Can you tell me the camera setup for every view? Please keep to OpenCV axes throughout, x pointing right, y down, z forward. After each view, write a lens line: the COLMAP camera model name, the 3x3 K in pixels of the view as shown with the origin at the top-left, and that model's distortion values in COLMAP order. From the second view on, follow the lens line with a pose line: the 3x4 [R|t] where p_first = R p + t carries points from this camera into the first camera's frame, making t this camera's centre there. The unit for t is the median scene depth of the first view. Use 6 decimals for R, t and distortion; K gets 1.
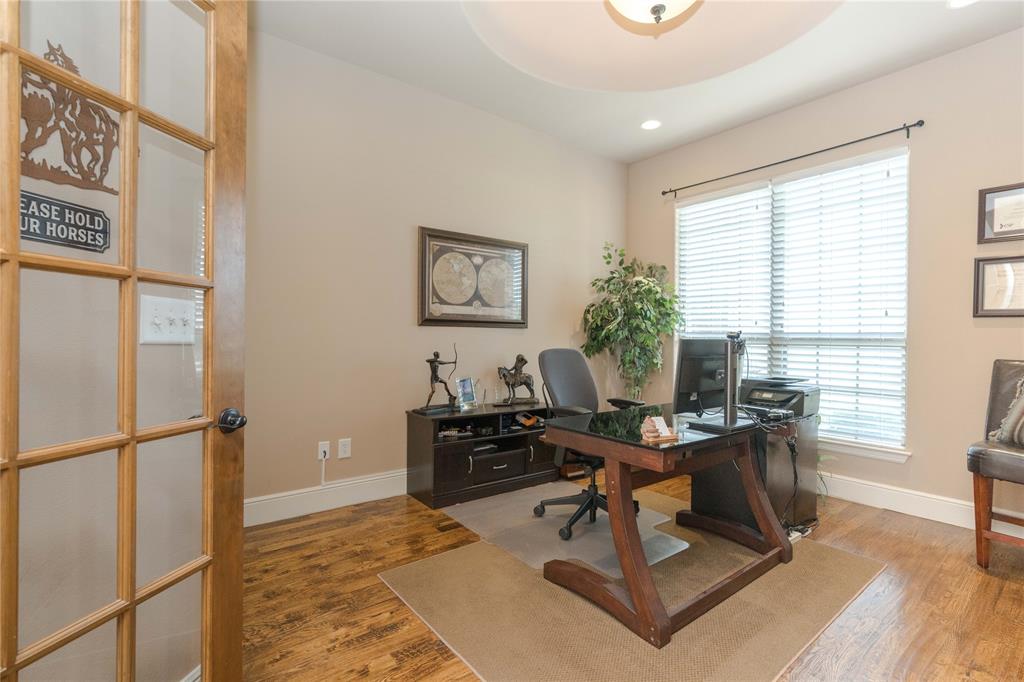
lens RADIAL K [[484.2, 0, 521.2], [0, 484.2, 341.6], [0, 0, 1]] dist [-0.008215, 0.004252]
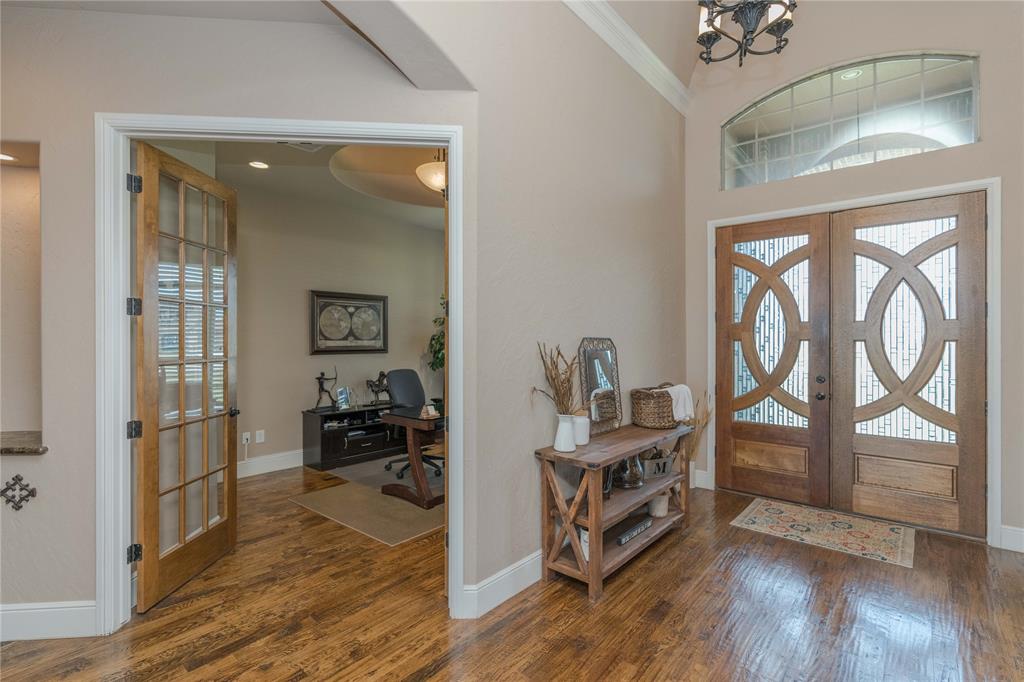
lens RADIAL K [[484.2, 0, 523.0], [0, 484.2, 334.8], [0, 0, 1]] dist [-0.008215, 0.004252]
pose [[0.978308, -0.012186, 0.206799, 0.147738], [0.015651, 0.999763, -0.015126, -0.071487], [-0.206566, 0.018034, 0.978267, -0.714619]]
